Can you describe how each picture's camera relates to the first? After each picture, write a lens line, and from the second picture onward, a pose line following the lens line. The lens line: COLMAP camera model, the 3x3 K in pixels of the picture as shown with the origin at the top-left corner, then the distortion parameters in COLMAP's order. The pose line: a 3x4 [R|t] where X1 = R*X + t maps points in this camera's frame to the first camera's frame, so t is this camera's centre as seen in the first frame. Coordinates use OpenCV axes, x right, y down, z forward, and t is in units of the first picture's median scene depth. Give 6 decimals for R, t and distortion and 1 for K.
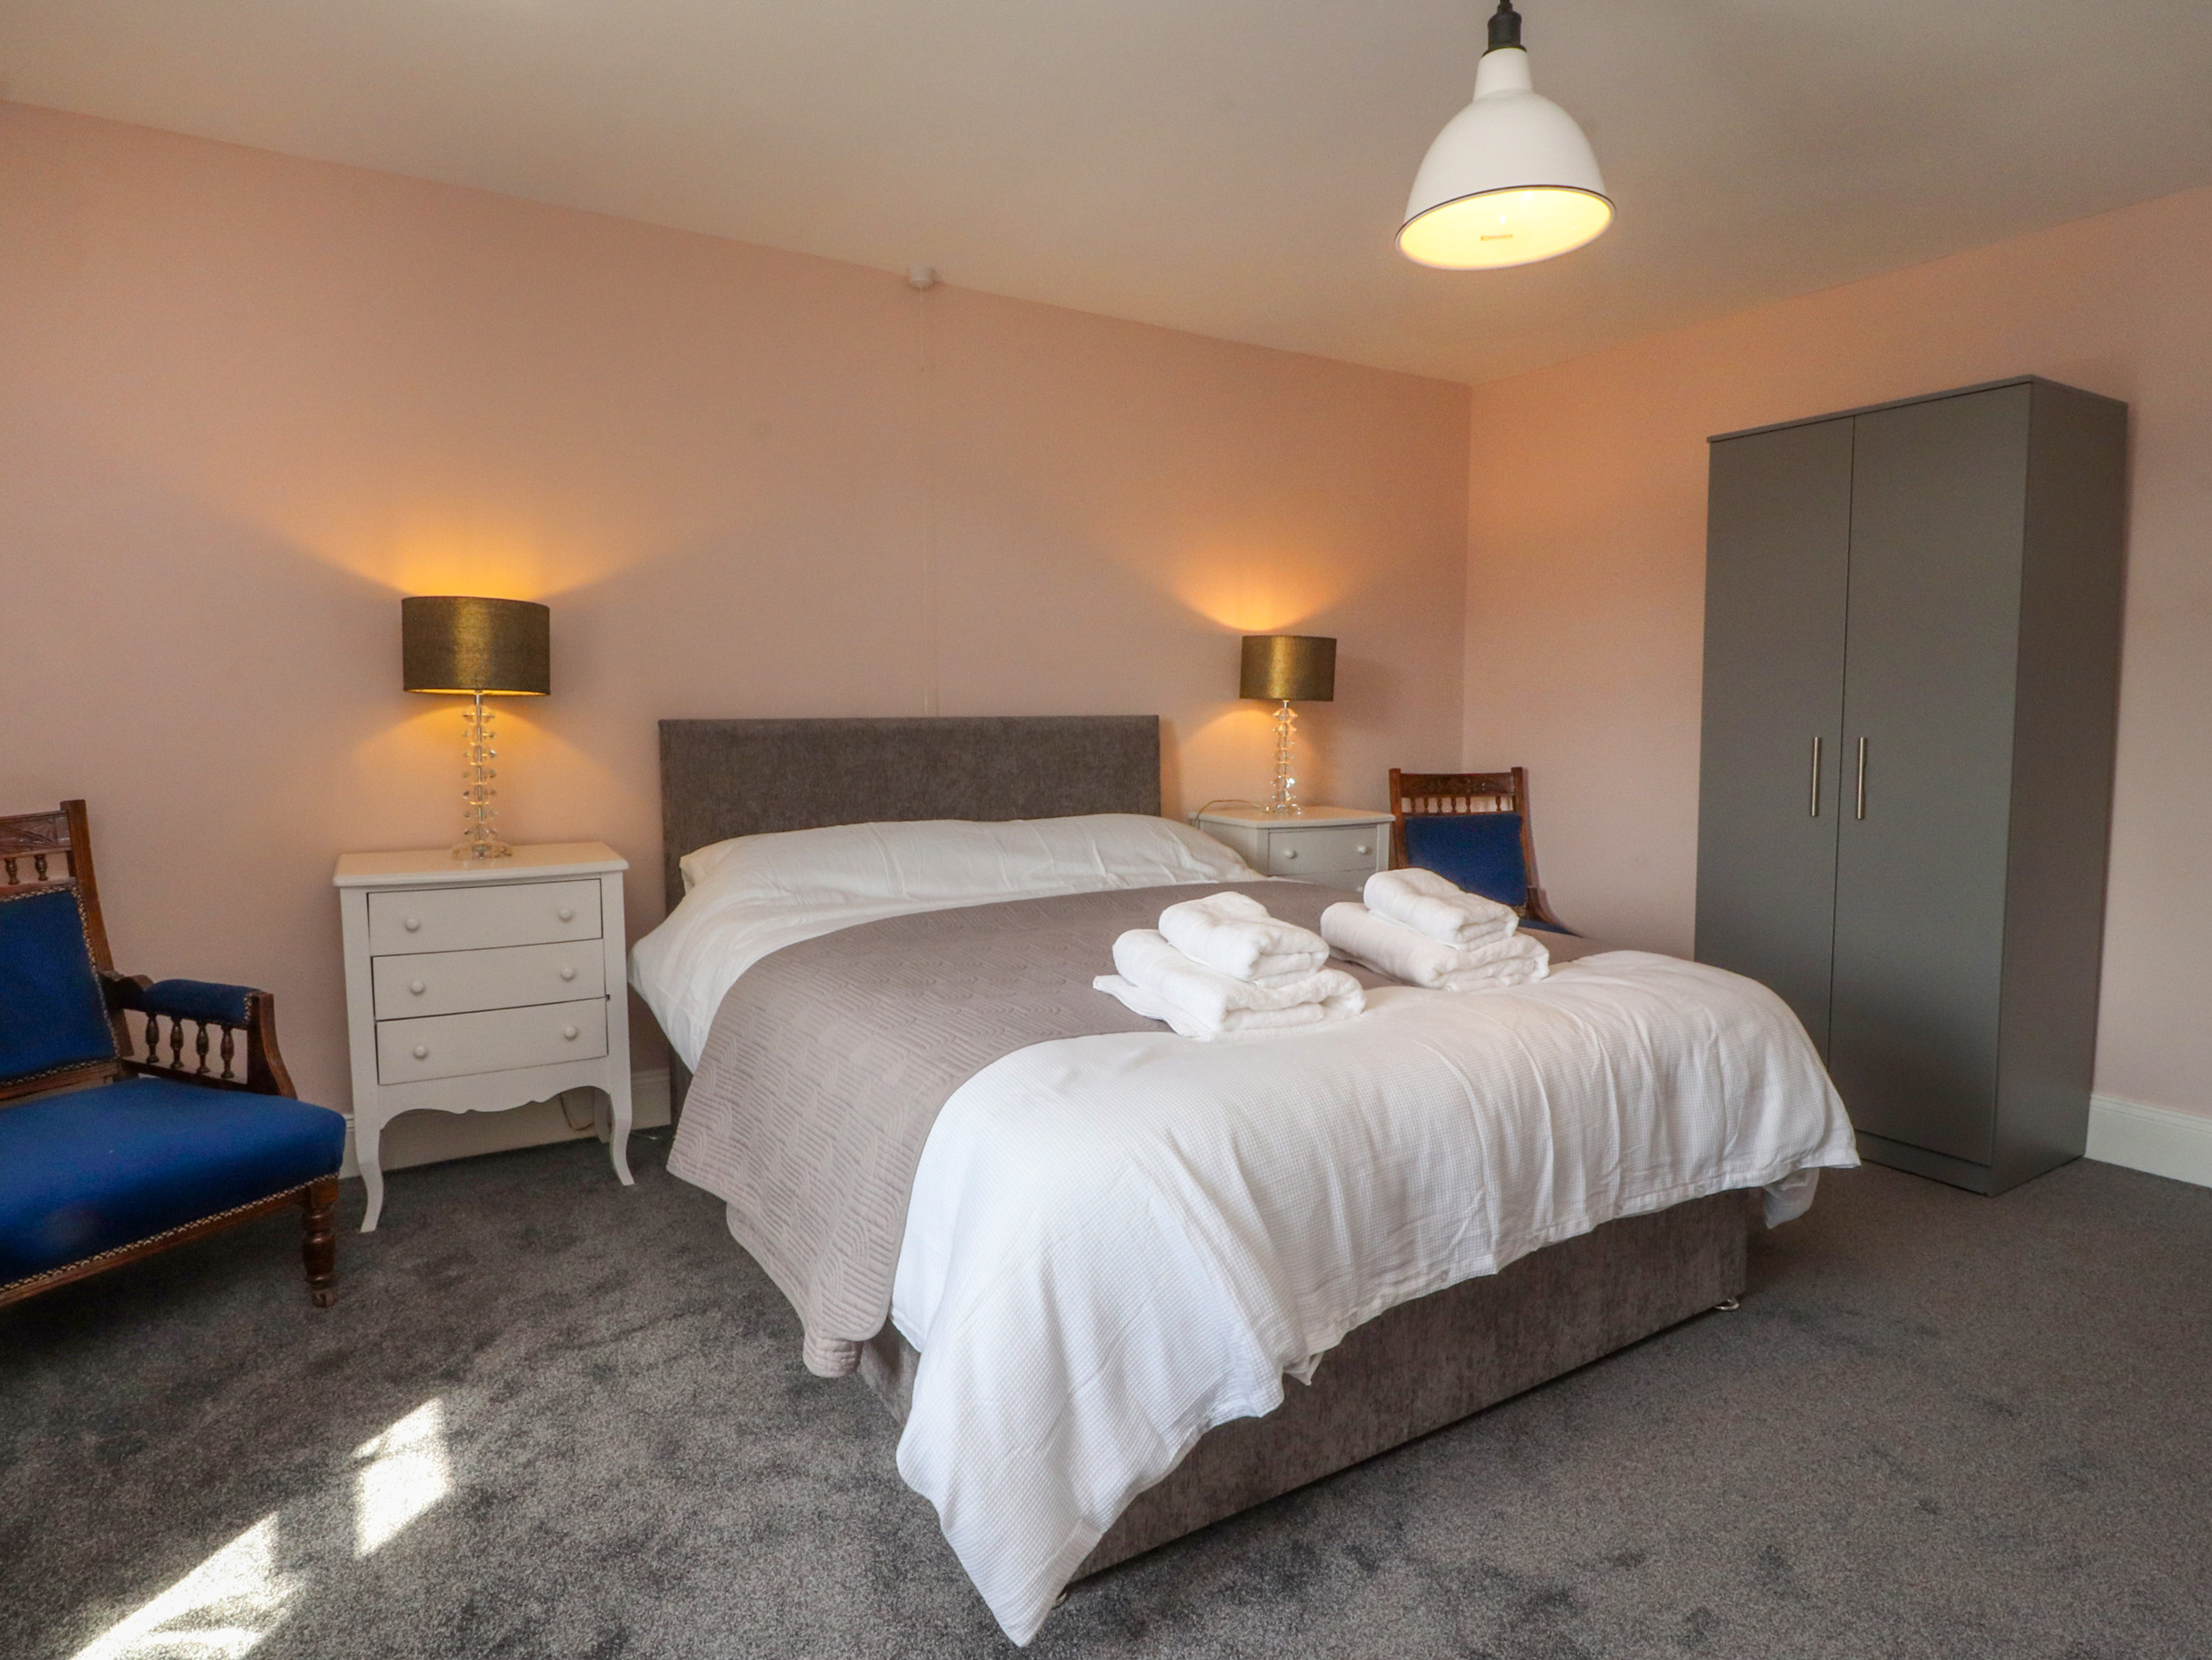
lens RADIAL K [[1165.2, 0, 1109.4], [0, 1165.2, 809.6], [0, 0, 1]] dist [-0.001194, -0.015714]
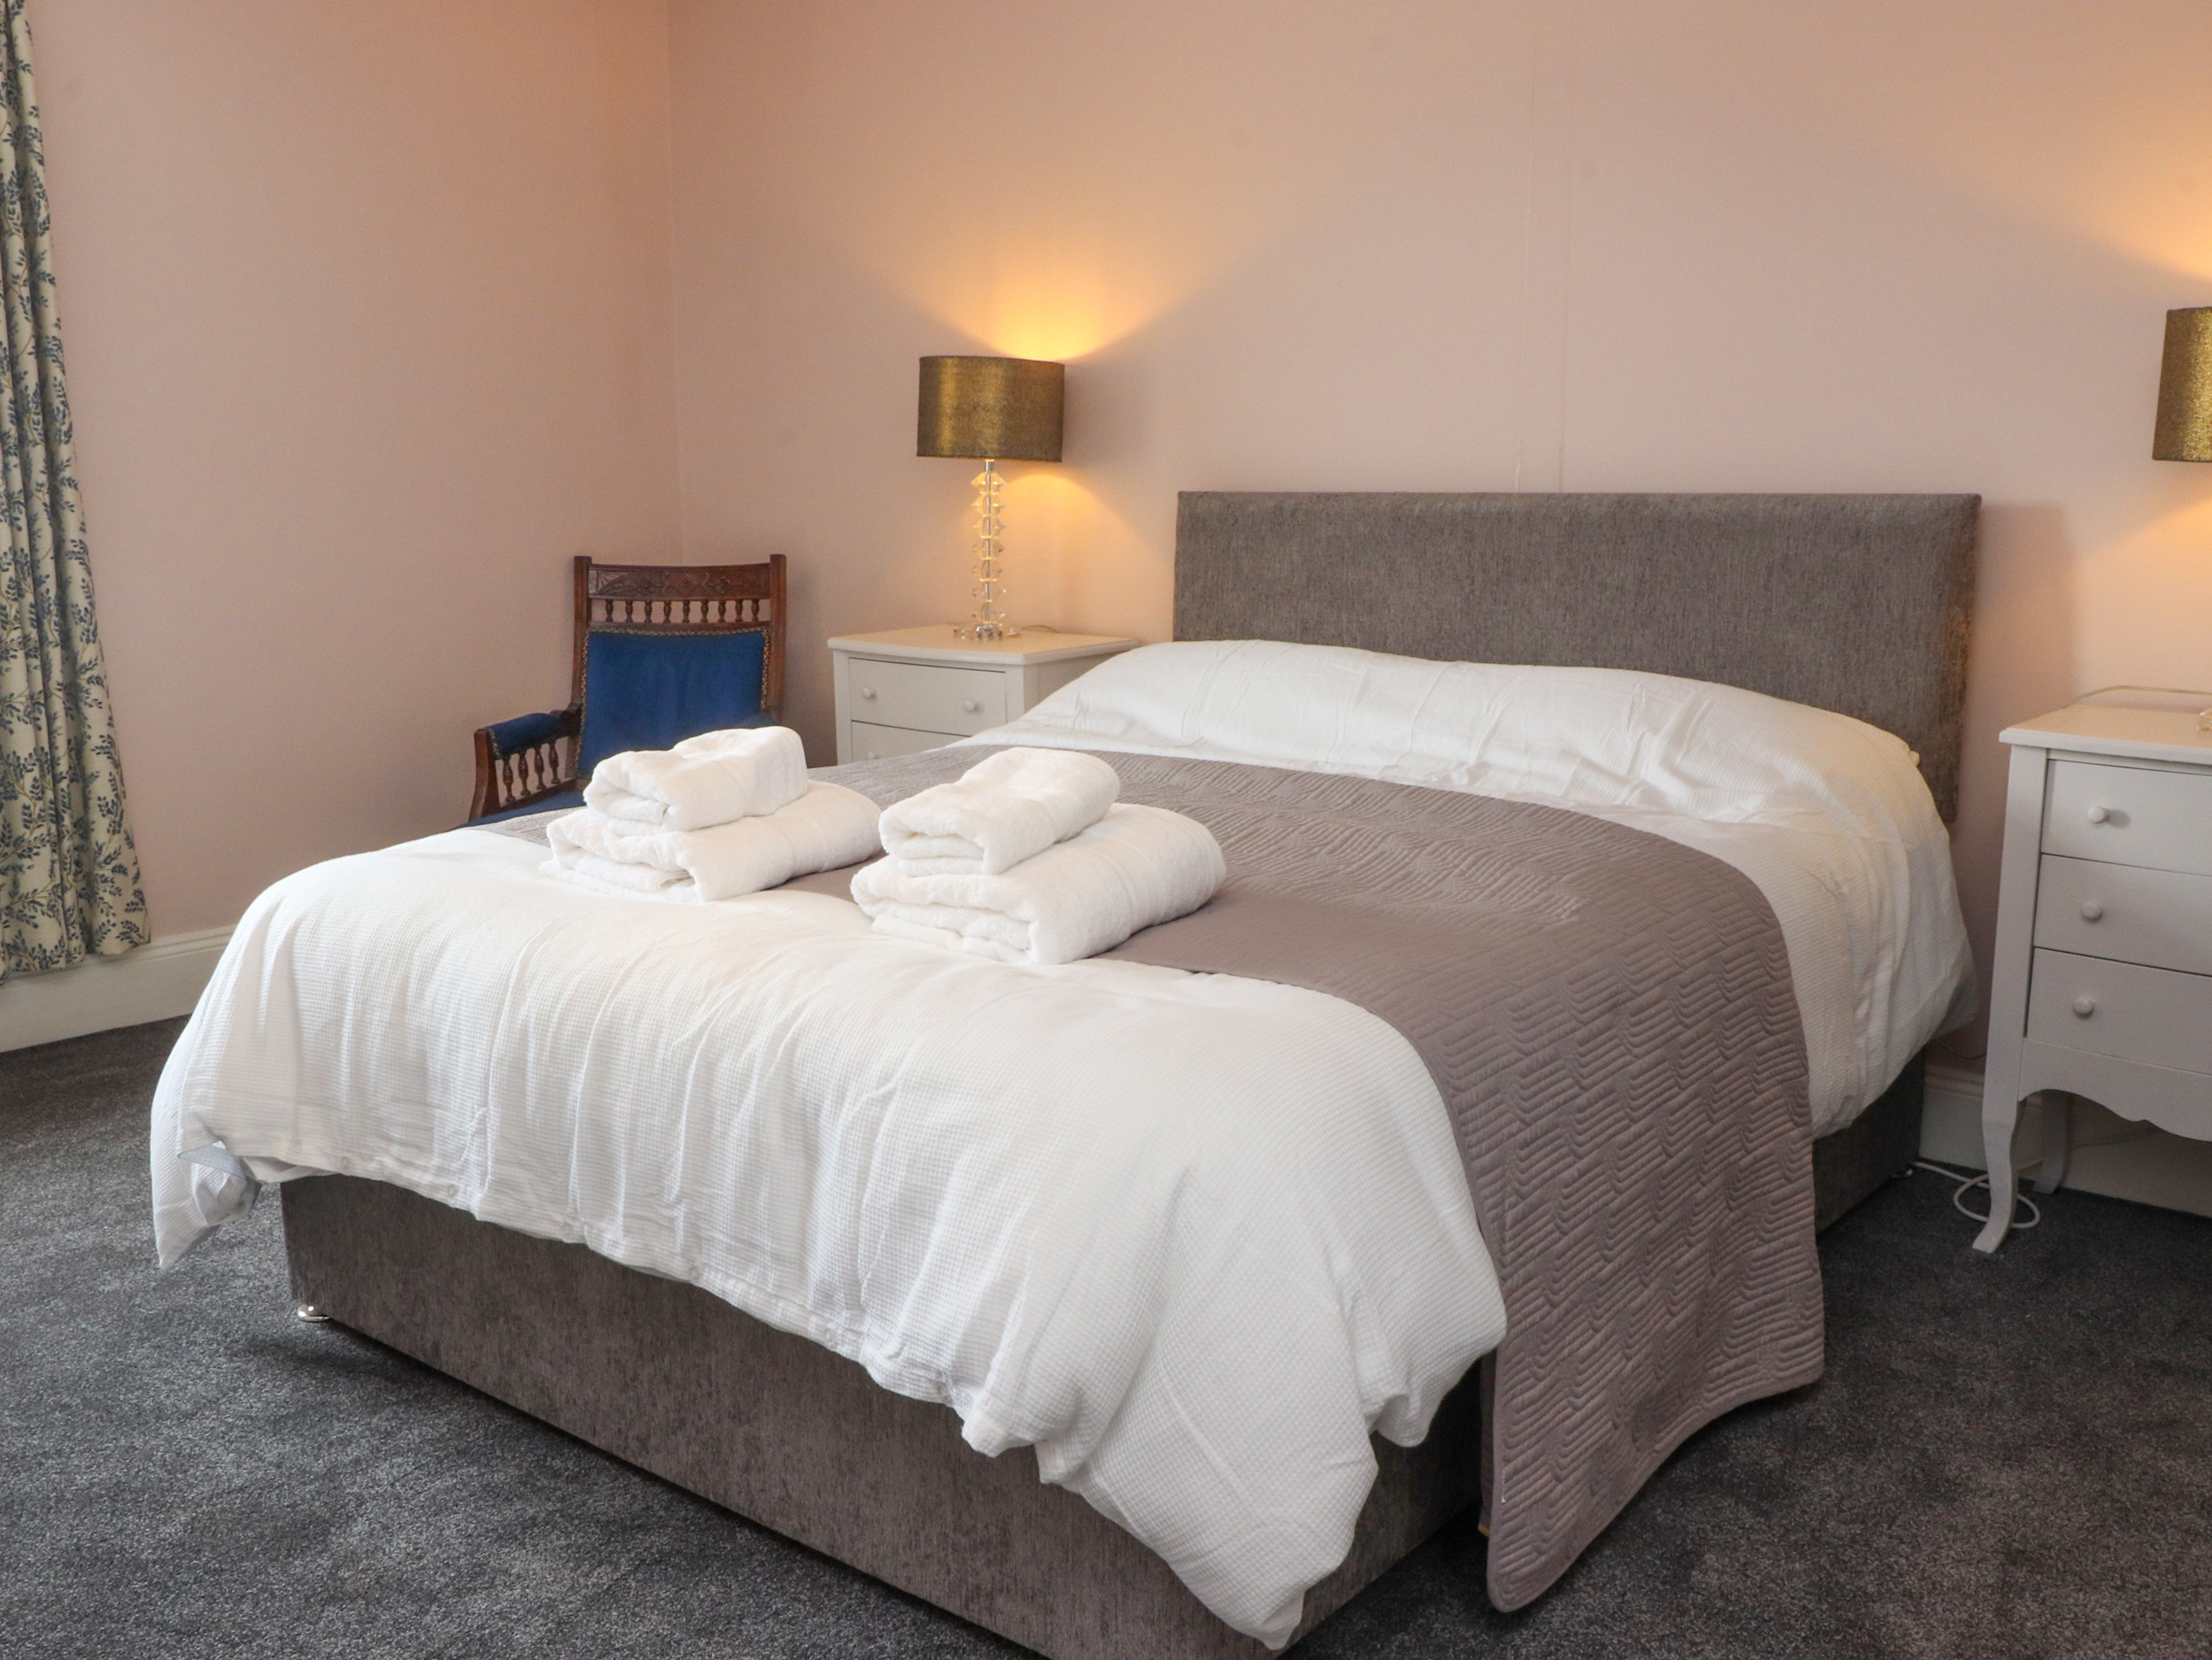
lens RADIAL K [[1887.2, 0, 1103.7], [0, 1887.2, 793.8], [0, 0, 1]] dist [0.012098, 0.005582]
pose [[0.391808, 0.154925, -0.906909, 1.359779], [-0.083943, 0.987629, 0.132449, -0.068074], [0.916209, 0.024234, 0.399966, 0.748854]]
